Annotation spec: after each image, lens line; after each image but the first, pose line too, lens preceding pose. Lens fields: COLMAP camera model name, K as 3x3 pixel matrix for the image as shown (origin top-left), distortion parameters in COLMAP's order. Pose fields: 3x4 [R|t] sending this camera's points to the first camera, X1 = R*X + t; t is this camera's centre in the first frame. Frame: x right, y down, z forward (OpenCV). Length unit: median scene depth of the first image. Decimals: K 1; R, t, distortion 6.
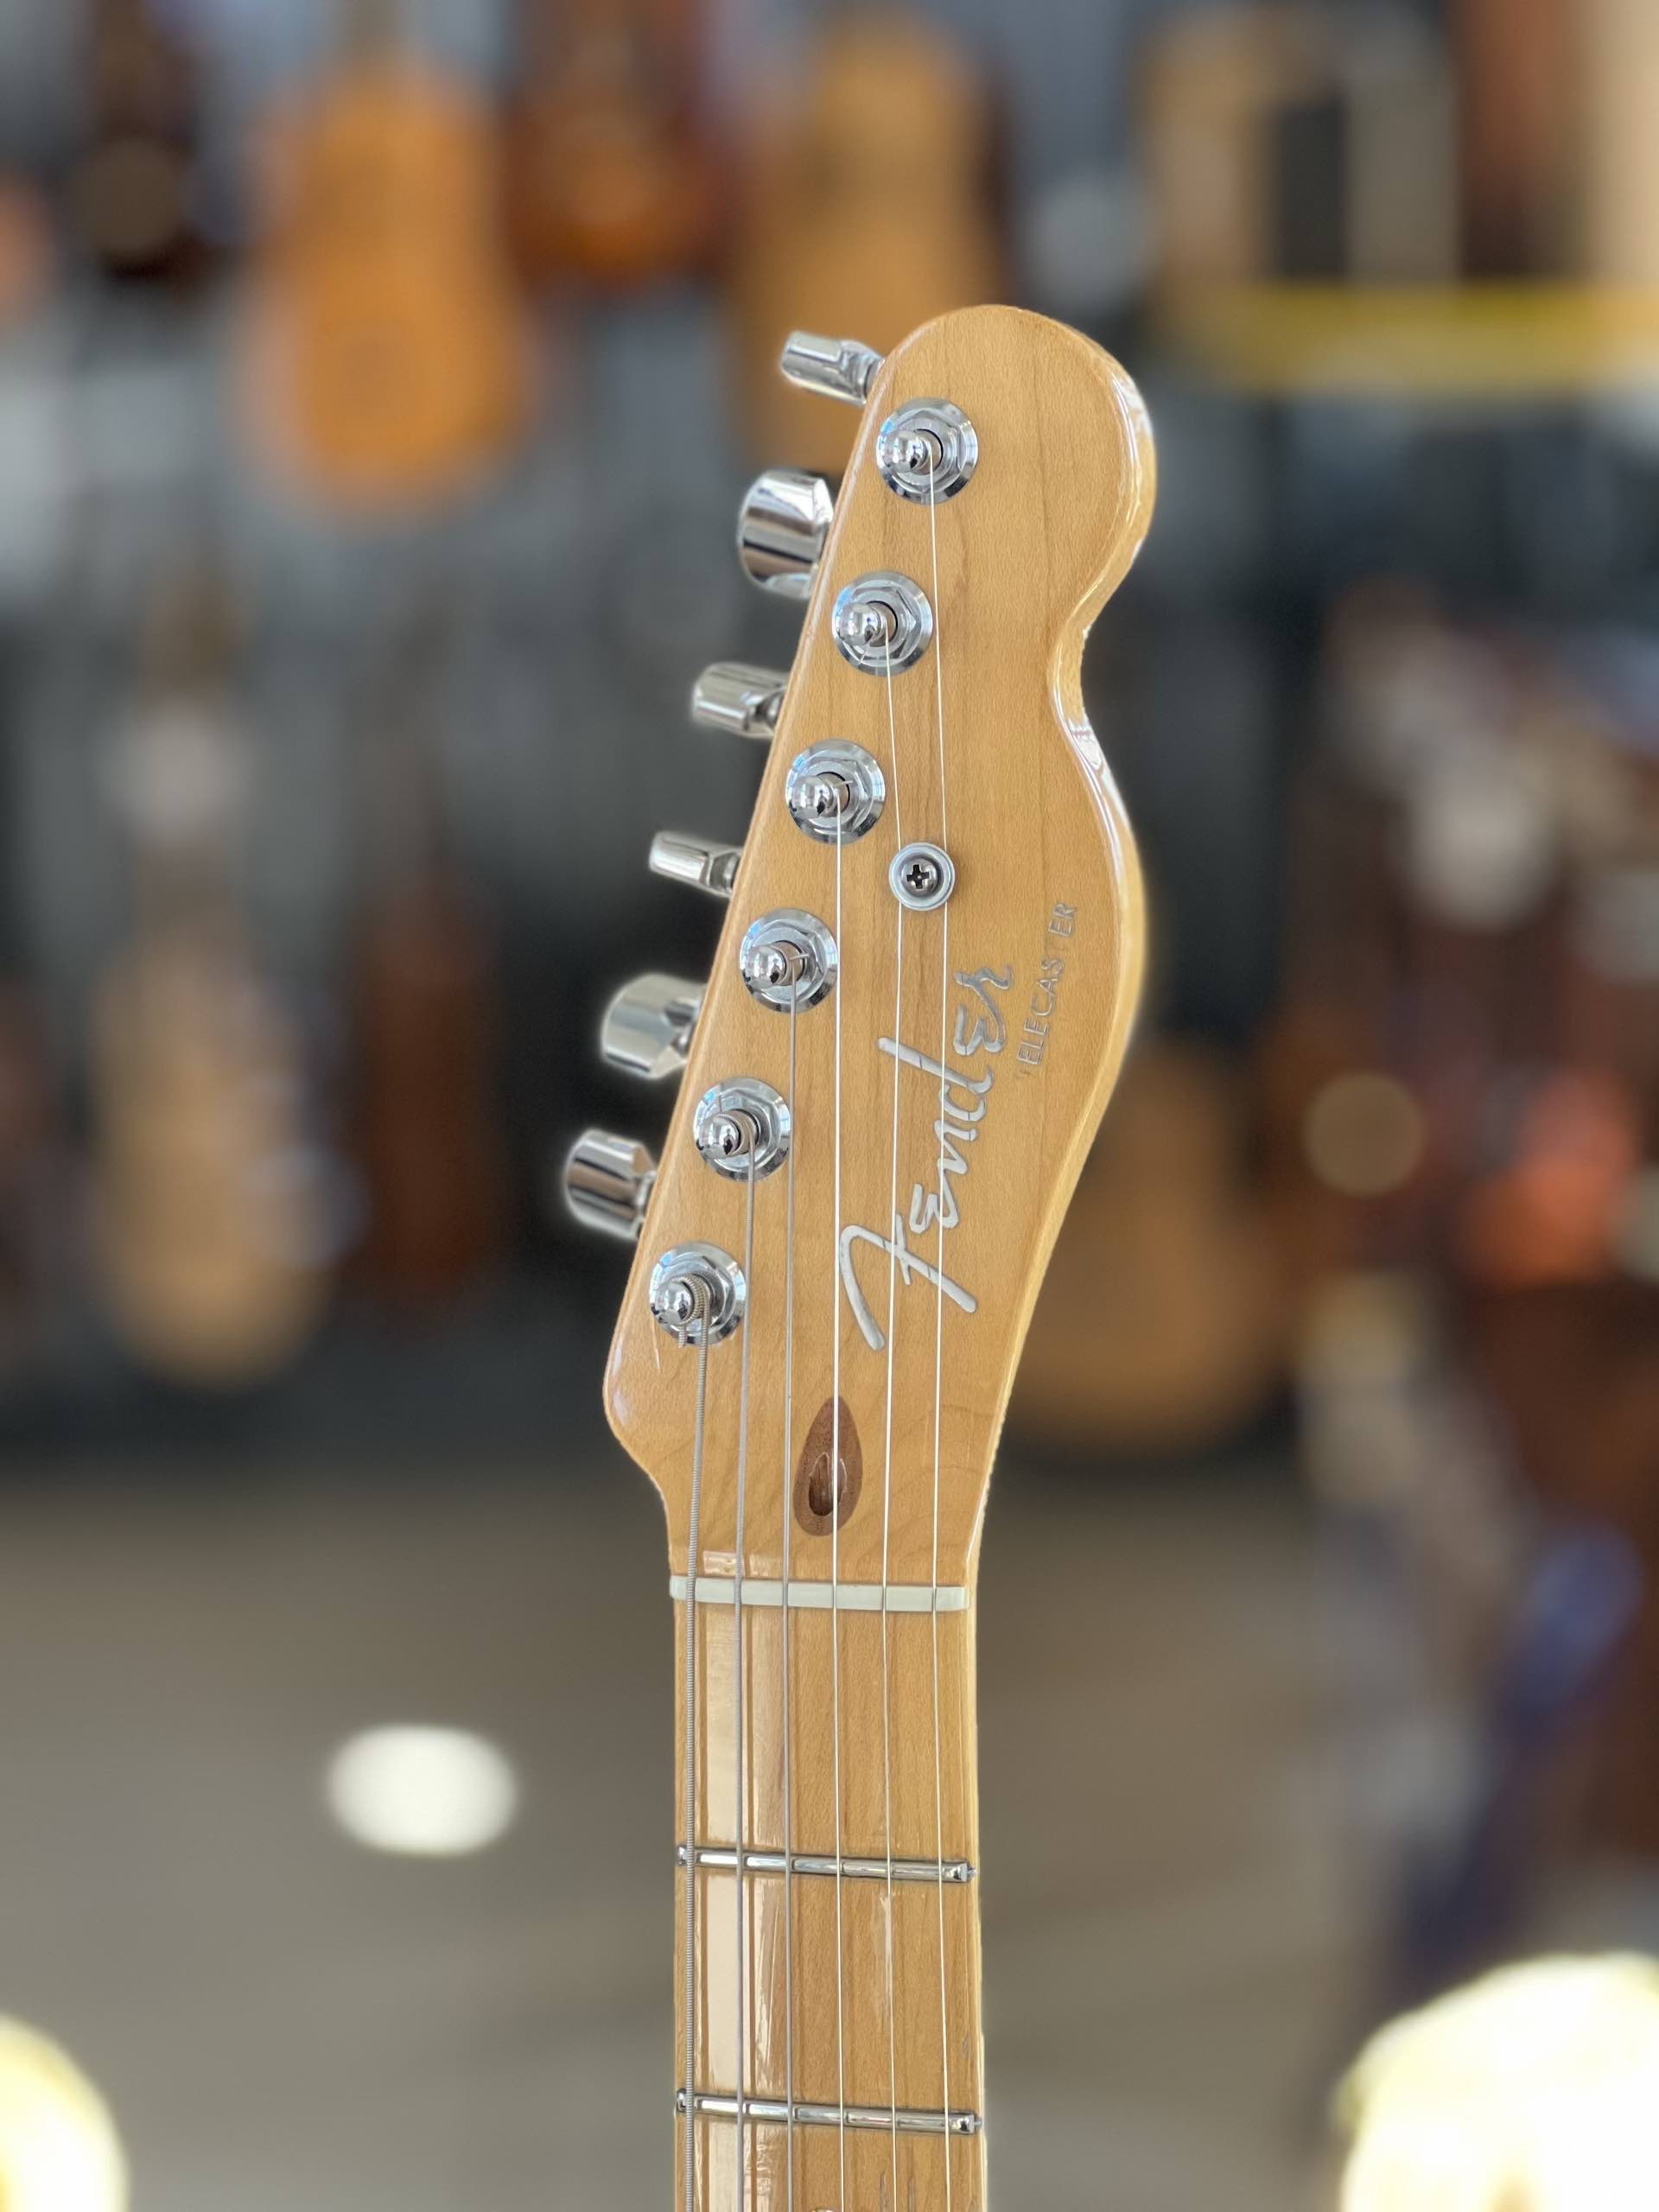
lens RADIAL K [[4941.4, 0, 829.5], [0, 4941.4, 1106.0], [0, 0, 1]] dist [-0.170398, 4.765246]
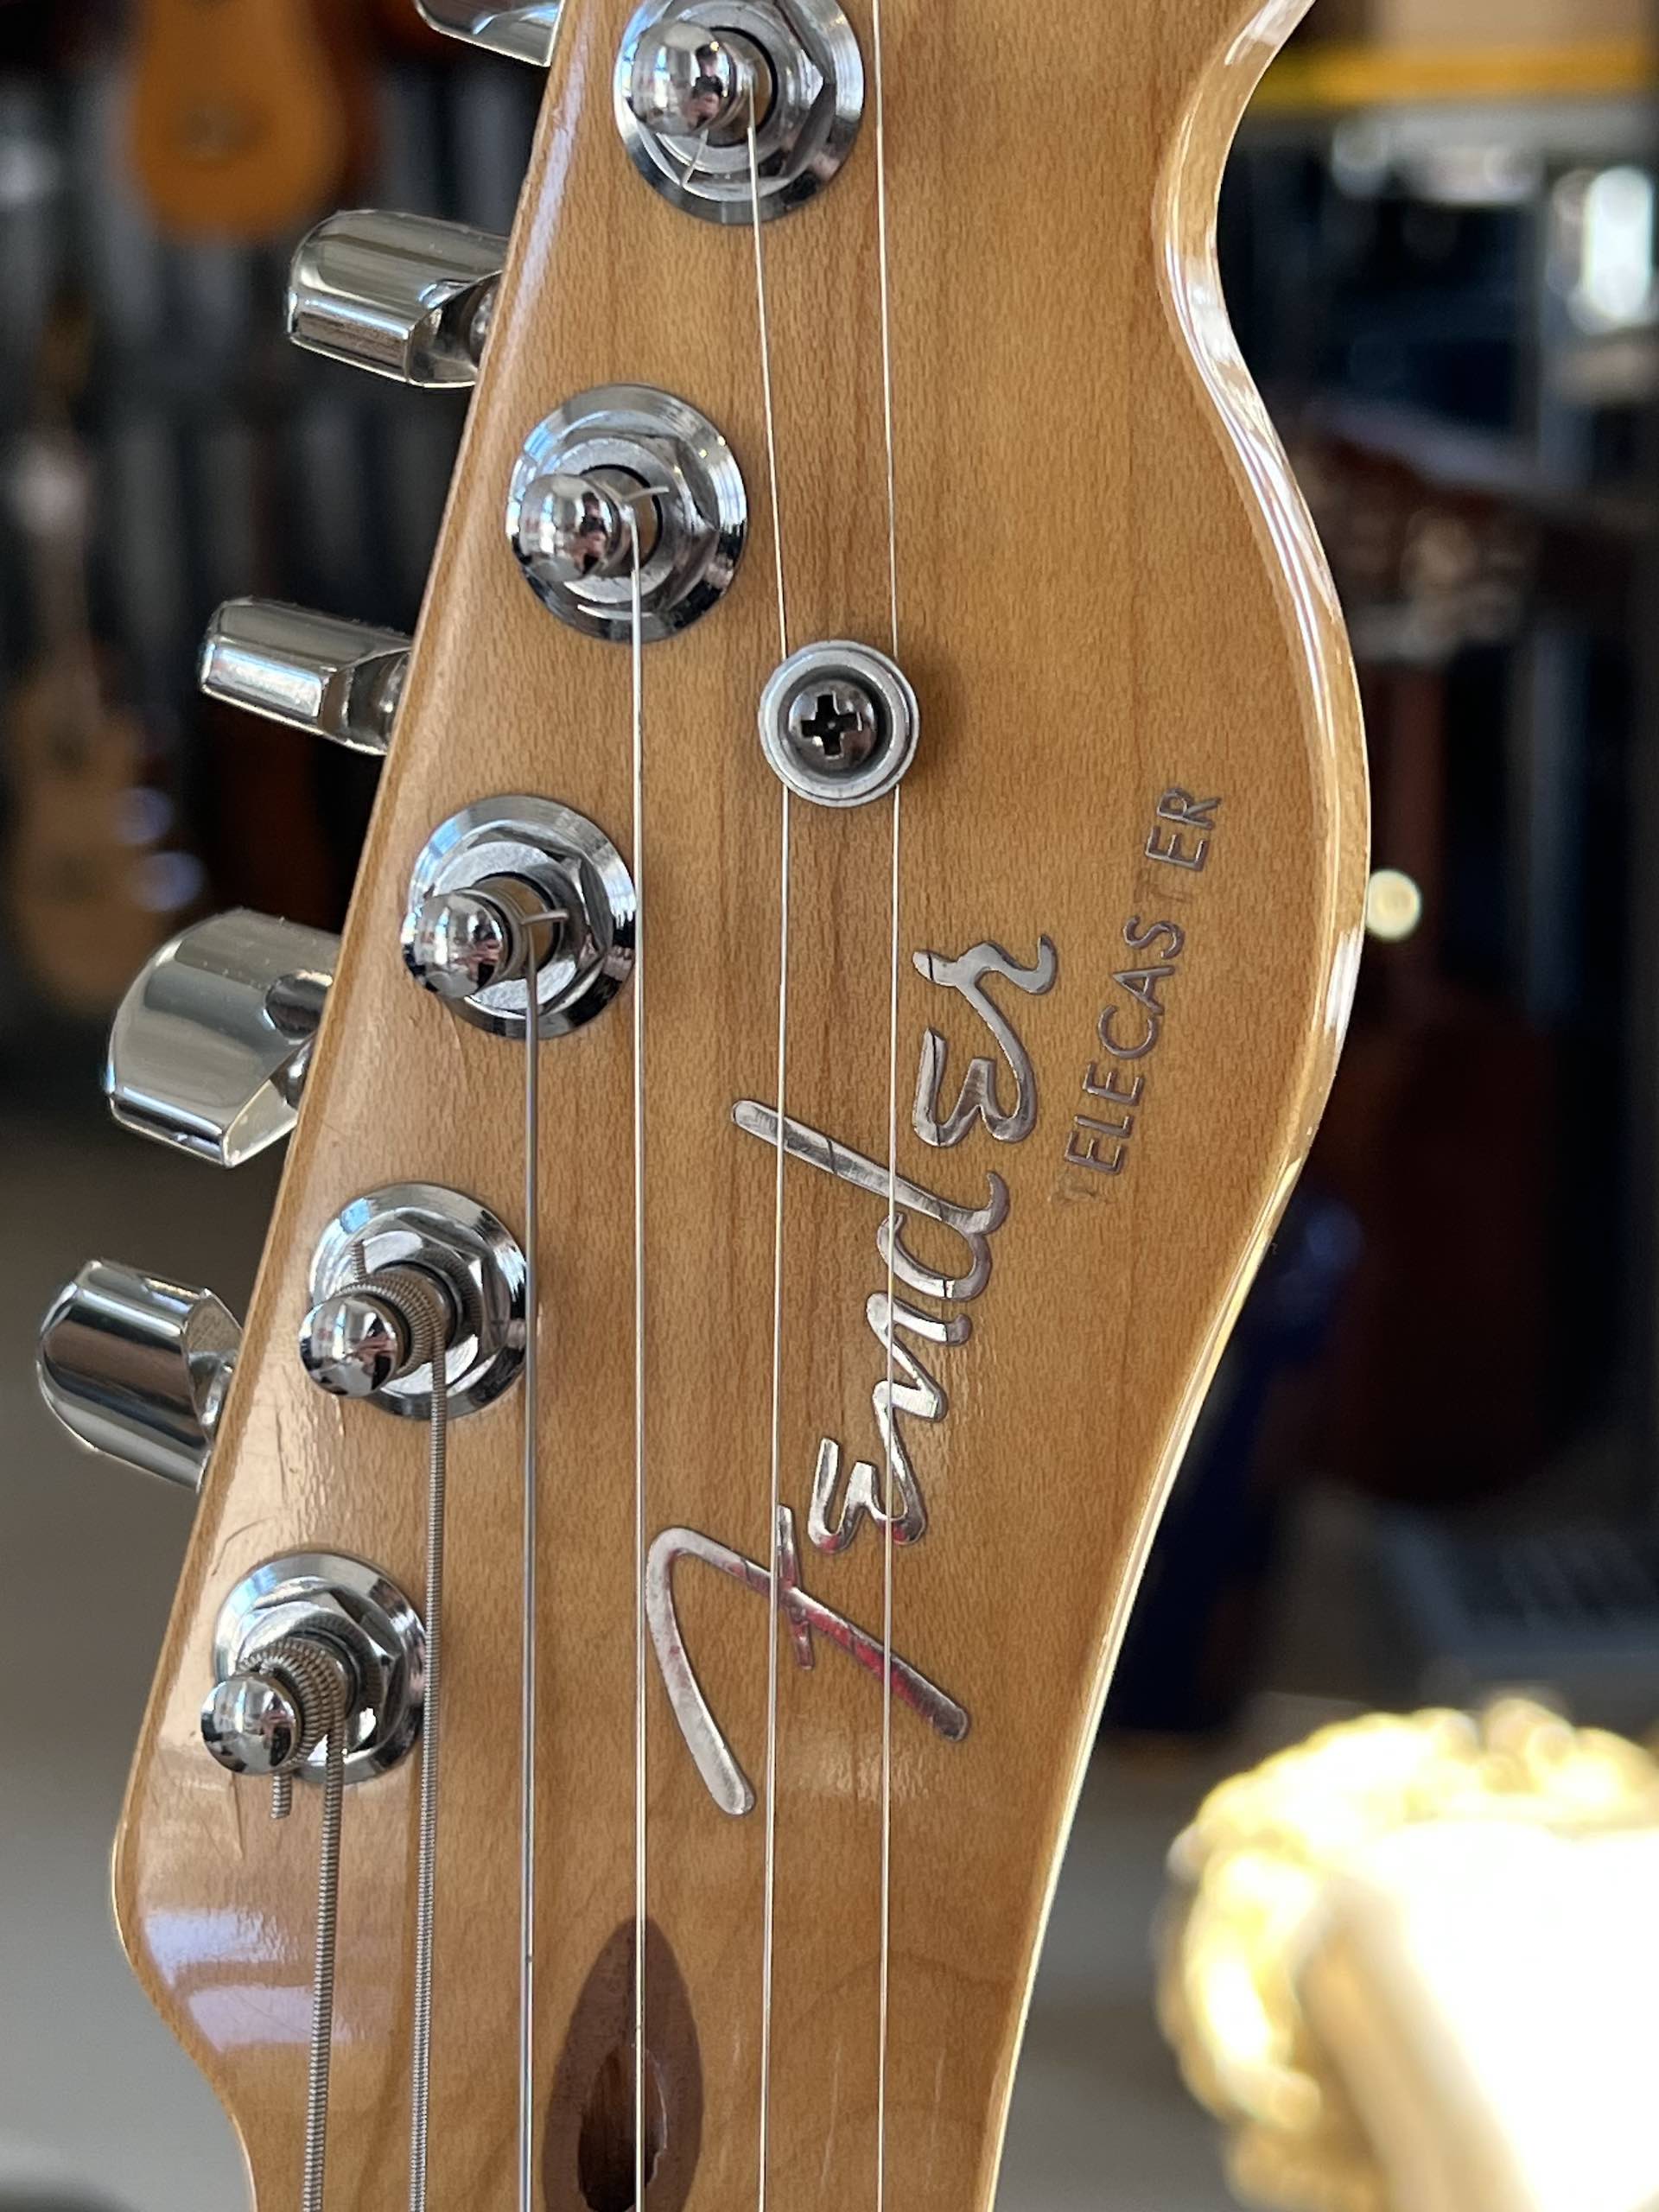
lens RADIAL K [[3914.8, 0, 829.5], [0, 3914.8, 1106.0], [0, 0, 1]] dist [0.205206, -0.061047]
pose [[0.998983, -0.007297, 0.044502, 0.003086], [0.003308, 0.996022, 0.089049, -0.043440], [-0.044975, -0.088811, 0.995033, 0.665100]]
